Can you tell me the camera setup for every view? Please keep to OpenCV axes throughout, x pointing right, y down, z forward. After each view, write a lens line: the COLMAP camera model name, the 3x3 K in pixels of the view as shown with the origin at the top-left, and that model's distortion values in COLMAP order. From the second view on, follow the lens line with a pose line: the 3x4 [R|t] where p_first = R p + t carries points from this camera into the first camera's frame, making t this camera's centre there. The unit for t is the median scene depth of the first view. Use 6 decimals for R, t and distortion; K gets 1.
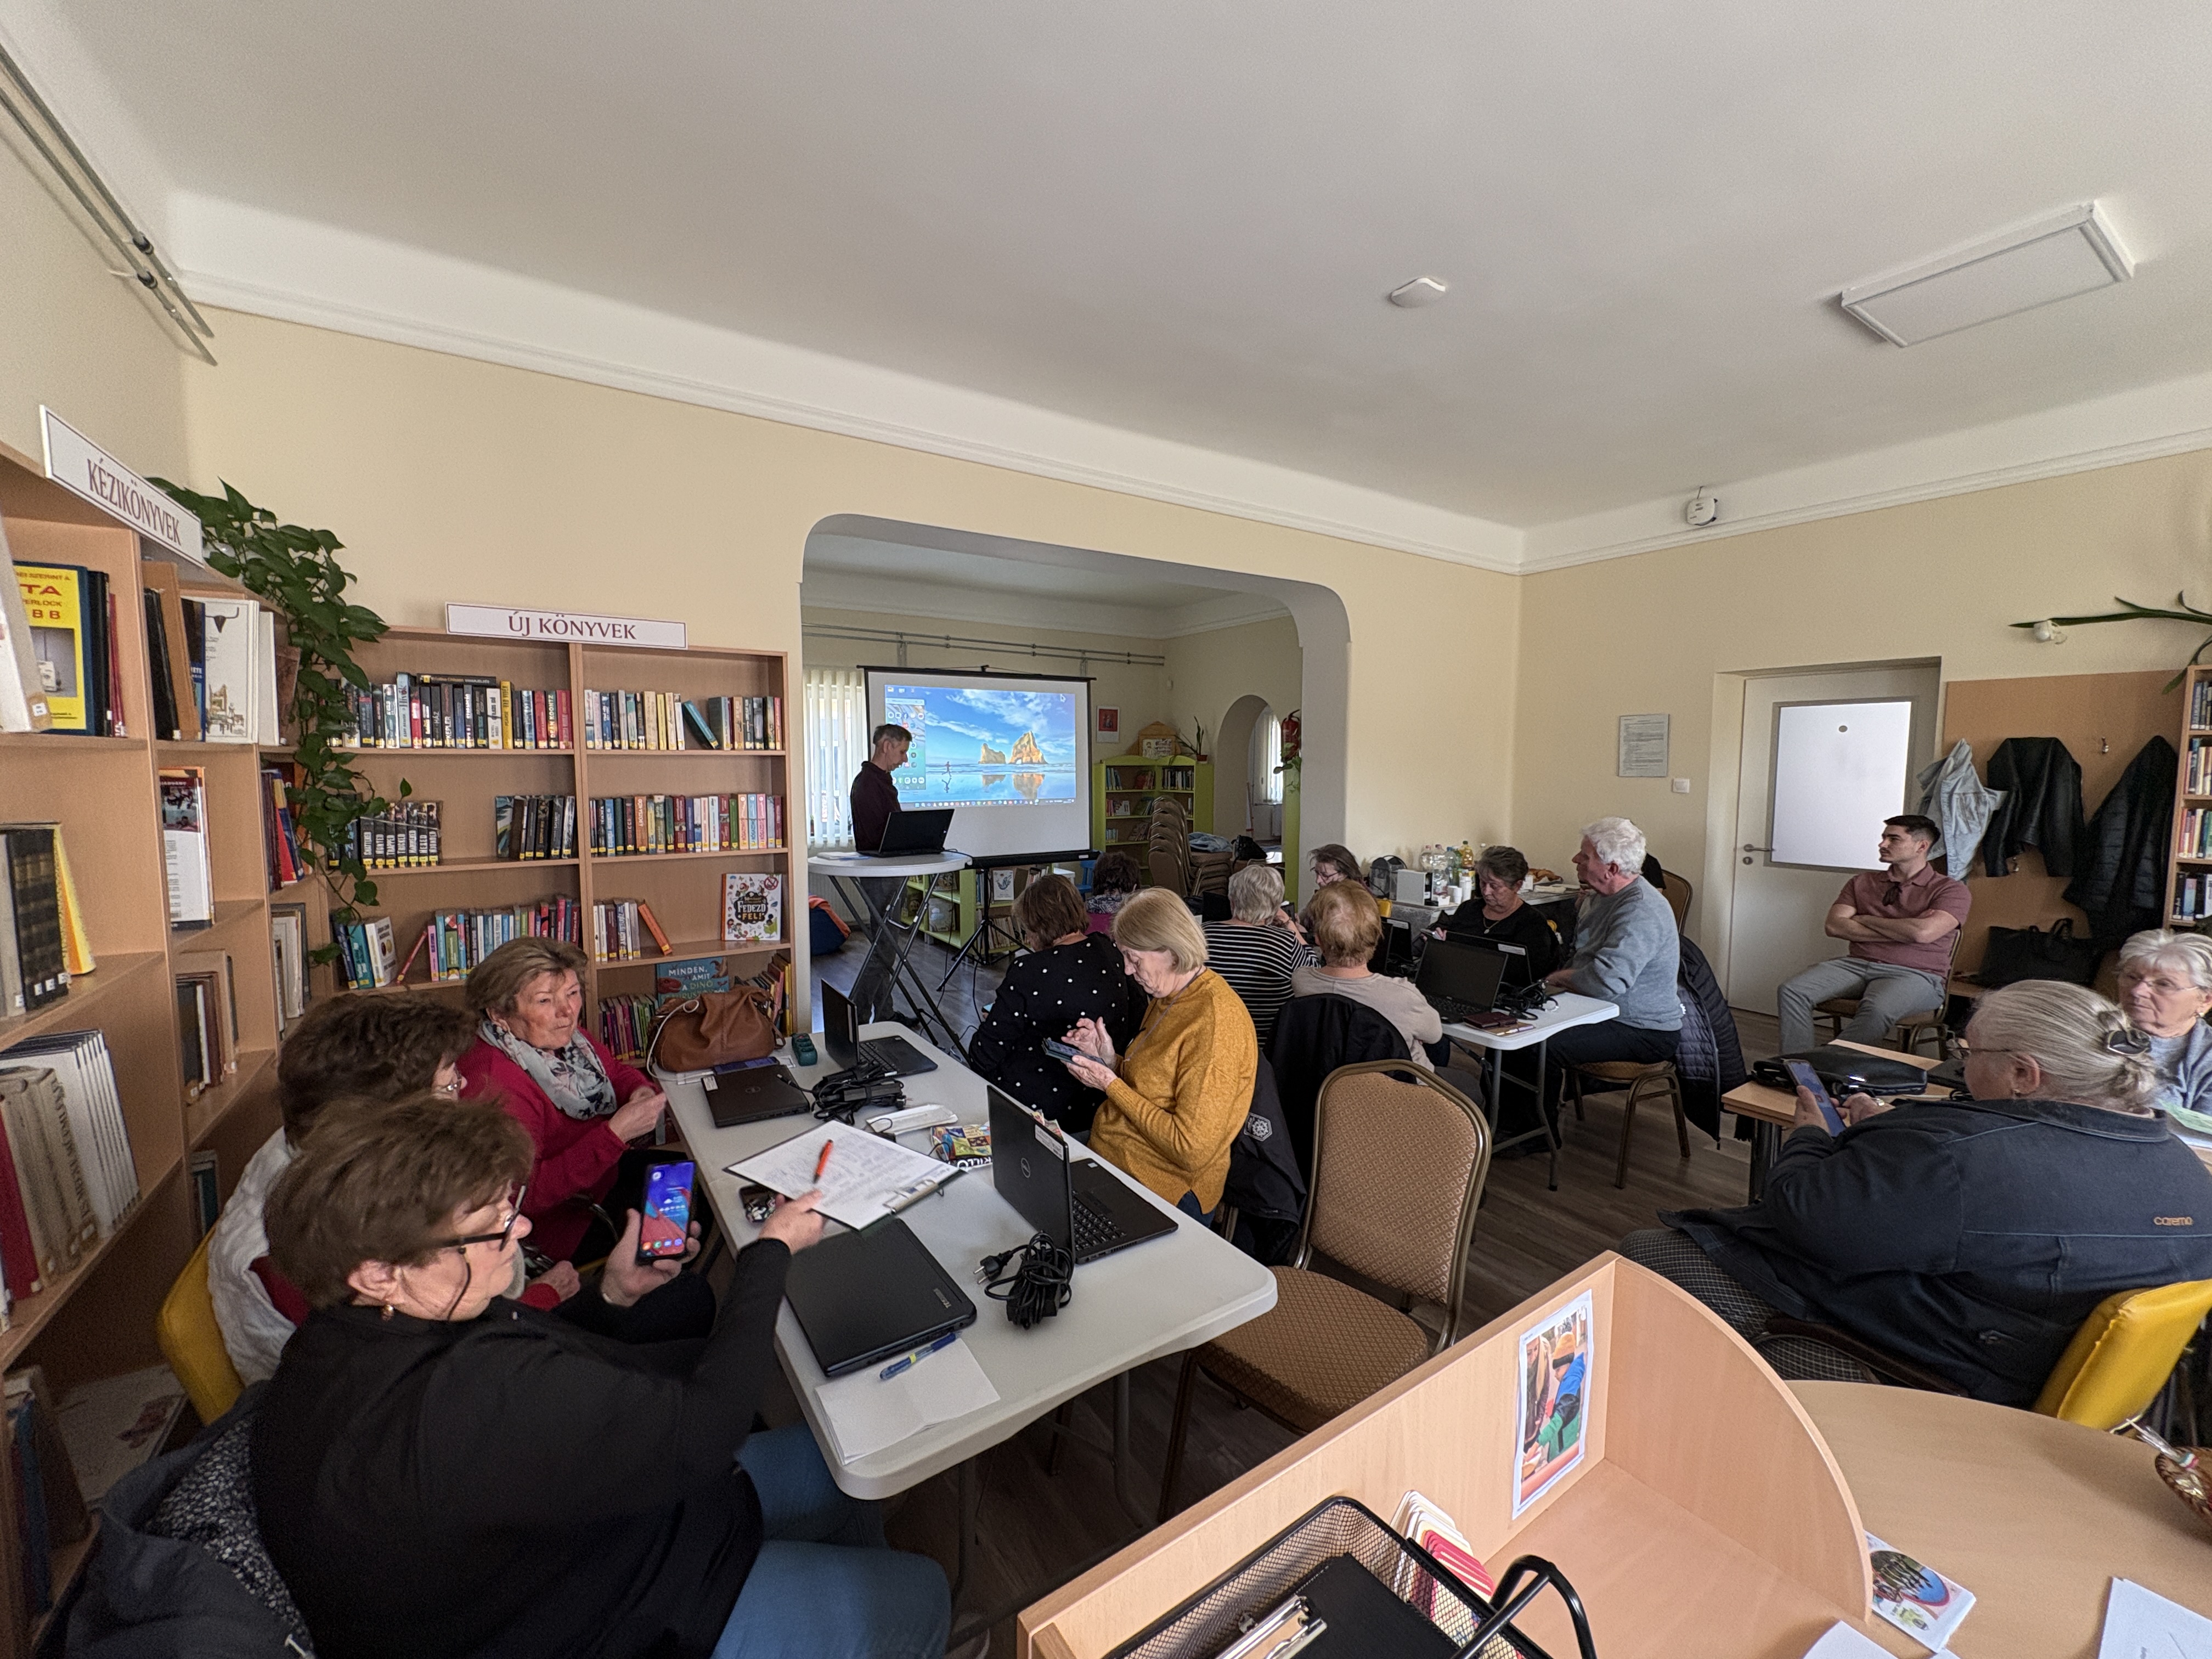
lens RADIAL K [[882.2, 0, 1104.8], [0, 882.2, 828.4], [0, 0, 1]] dist [0.001767, -0.000027]
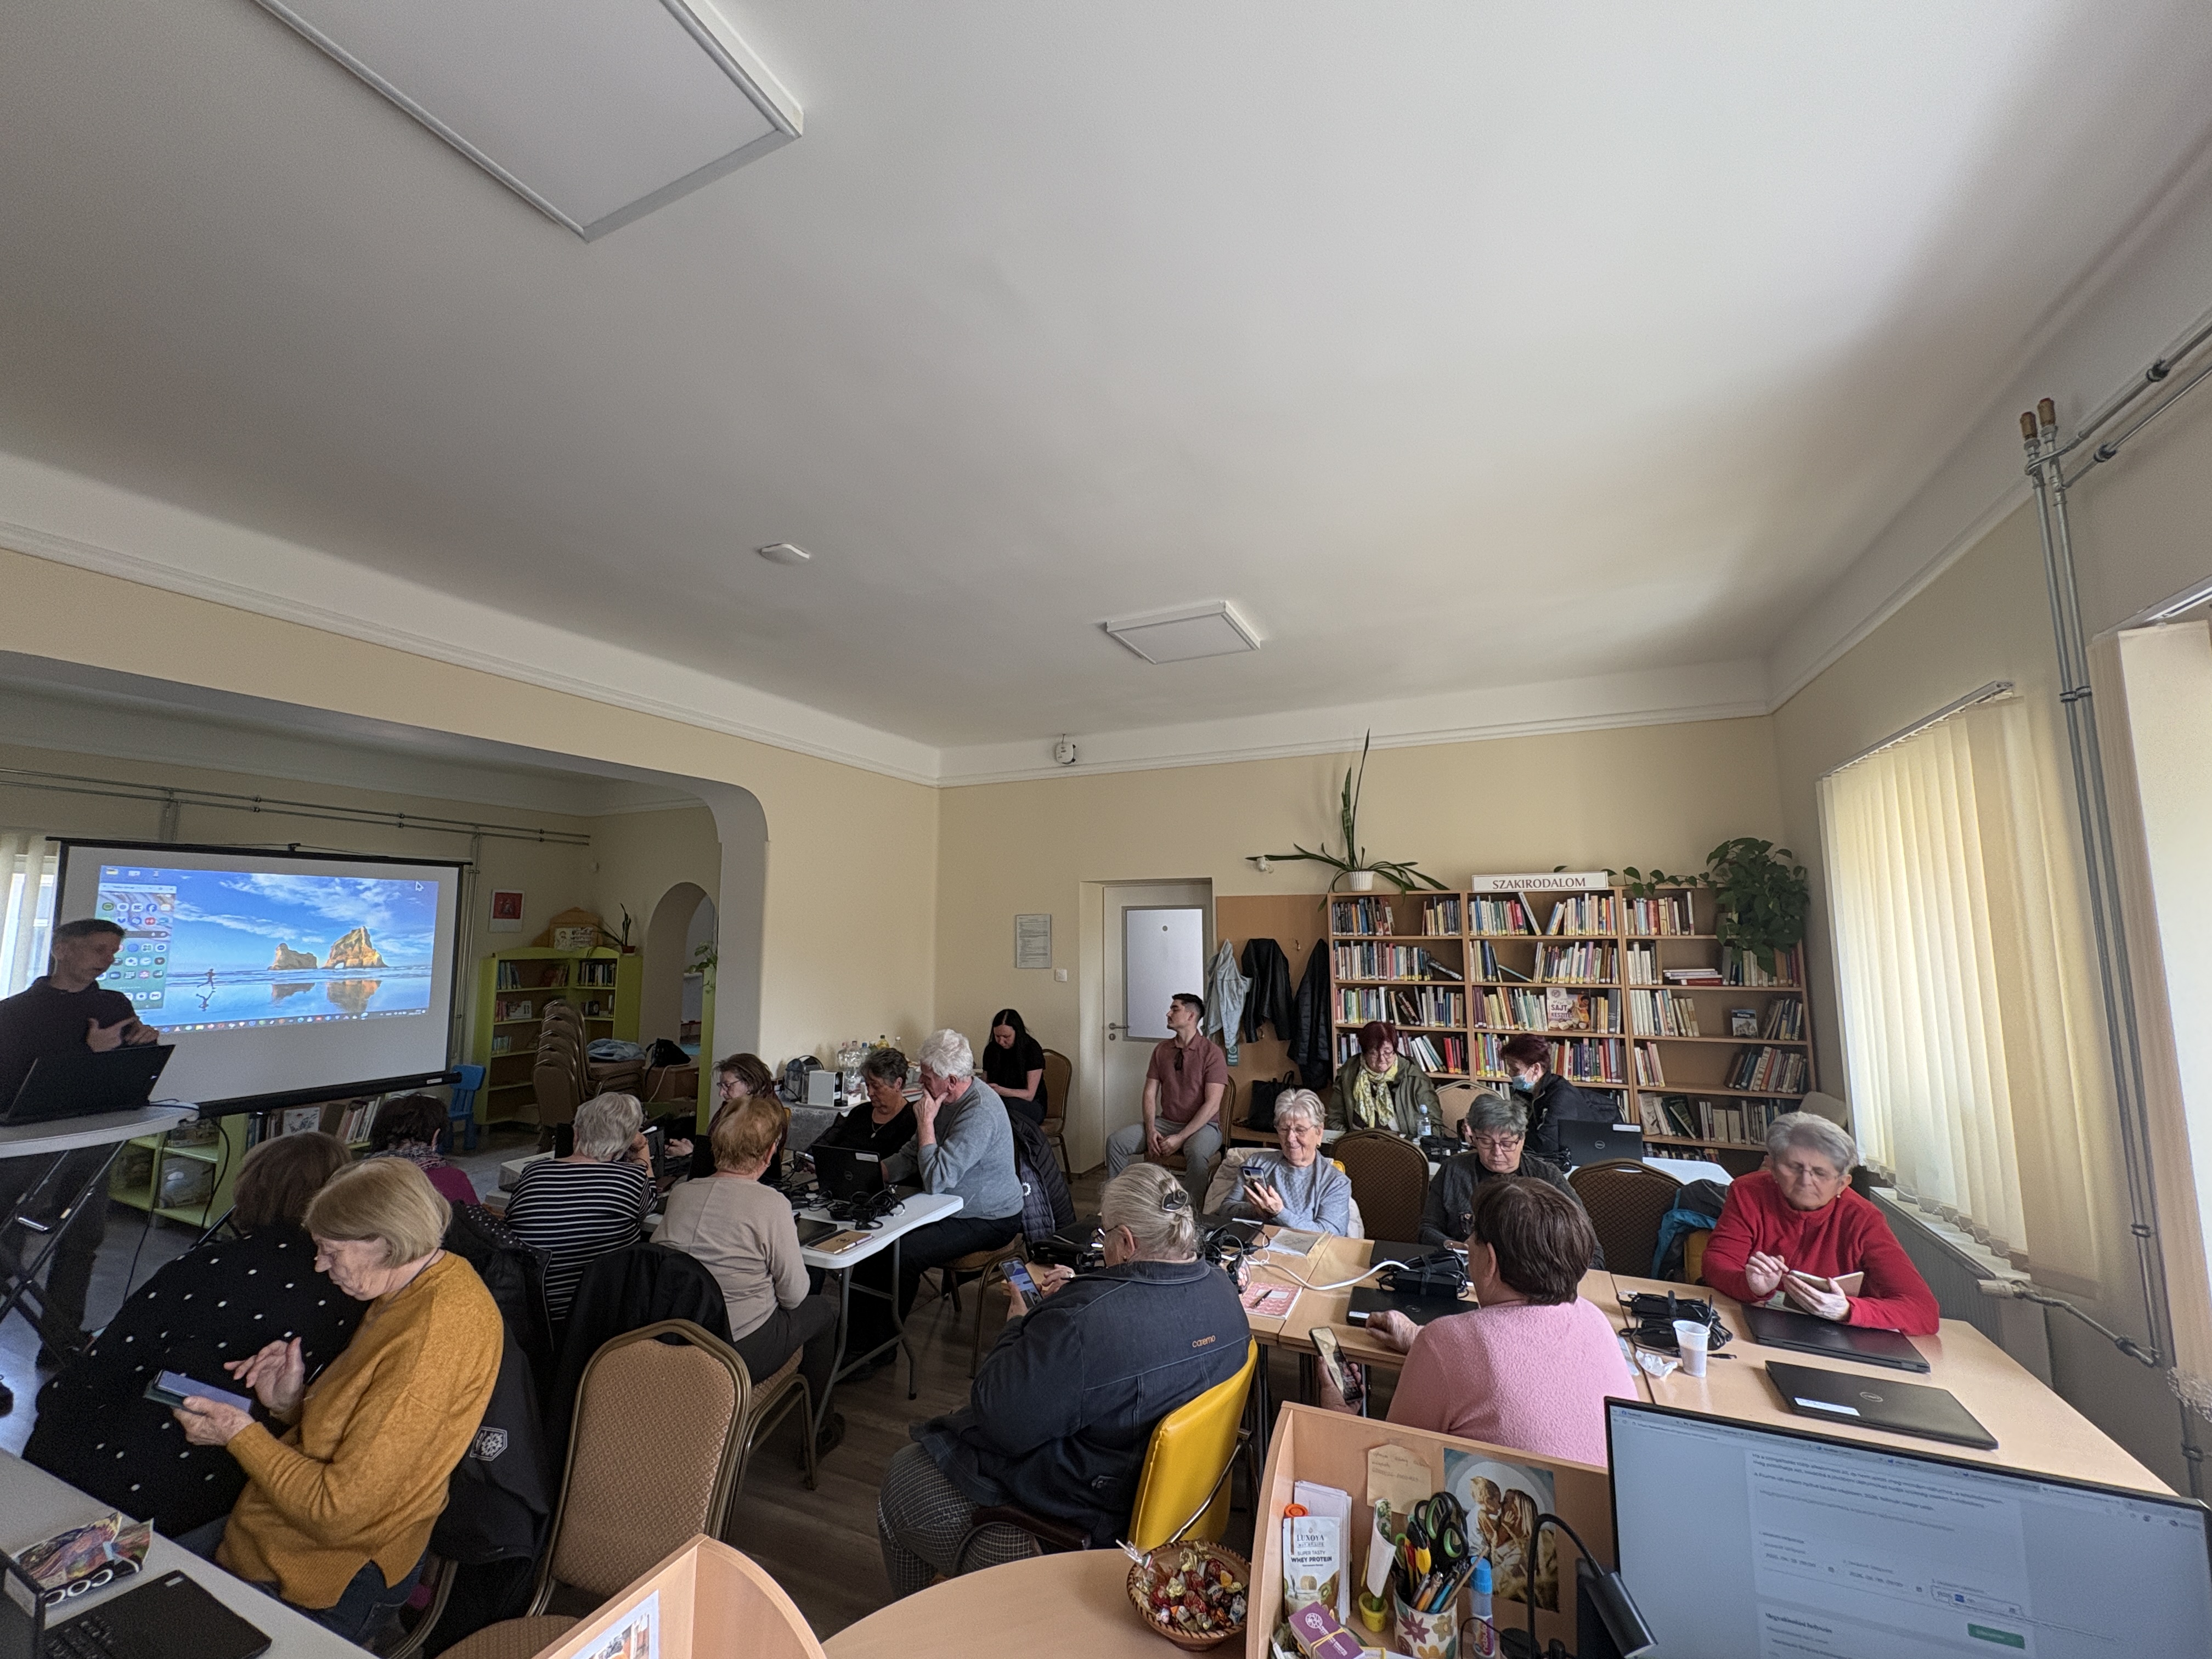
lens RADIAL K [[882.2, 0, 1105.3], [0, 882.2, 827.4], [0, 0, 1]] dist [0.001767, -0.000027]
pose [[0.849707, 0.059171, 0.523925, 0.122034], [0.045880, 0.981616, -0.185271, -0.035670], [-0.525255, 0.181464, 0.831371, -0.076437]]
